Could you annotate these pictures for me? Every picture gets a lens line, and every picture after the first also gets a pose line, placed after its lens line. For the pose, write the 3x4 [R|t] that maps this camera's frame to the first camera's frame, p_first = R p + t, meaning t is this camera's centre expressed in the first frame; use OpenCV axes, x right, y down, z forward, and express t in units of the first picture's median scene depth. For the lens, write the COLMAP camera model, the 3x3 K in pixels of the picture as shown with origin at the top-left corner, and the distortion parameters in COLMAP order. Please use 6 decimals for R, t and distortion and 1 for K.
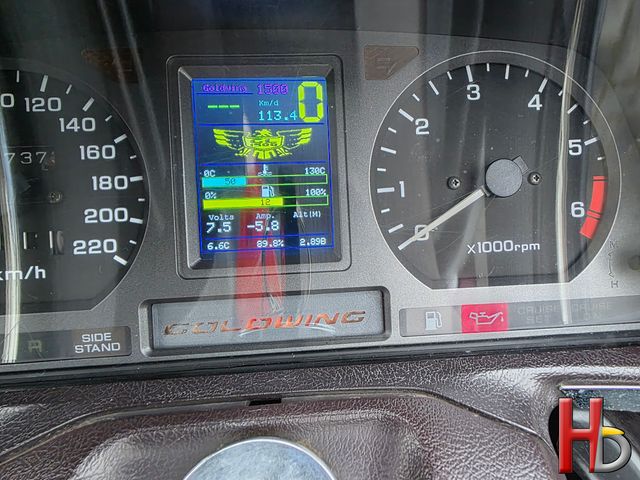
lens RADIAL K [[441.5, 0, 319.4], [0, 441.5, 238.5], [0, 0, 1]] dist [0.036462, -0.025108]
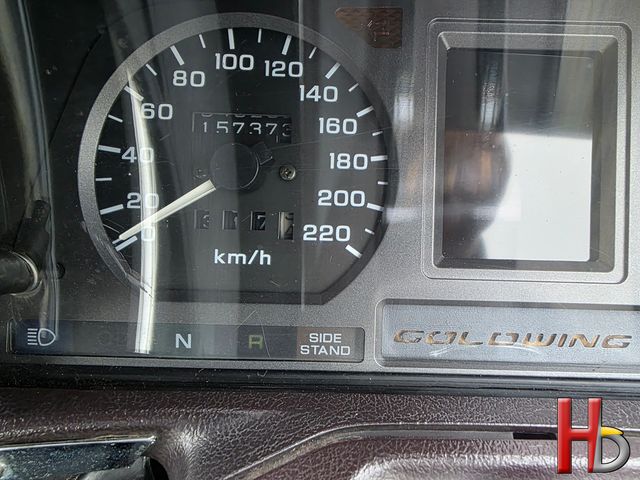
lens RADIAL K [[441.5, 0, 325.3], [0, 441.5, 242.9], [0, 0, 1]] dist [0.036462, -0.025108]
pose [[0.995208, 0.069812, -0.068457, -0.449352], [-0.072089, 0.996905, -0.031372, 0.065077], [0.066055, 0.036157, 0.997161, 0.139213]]
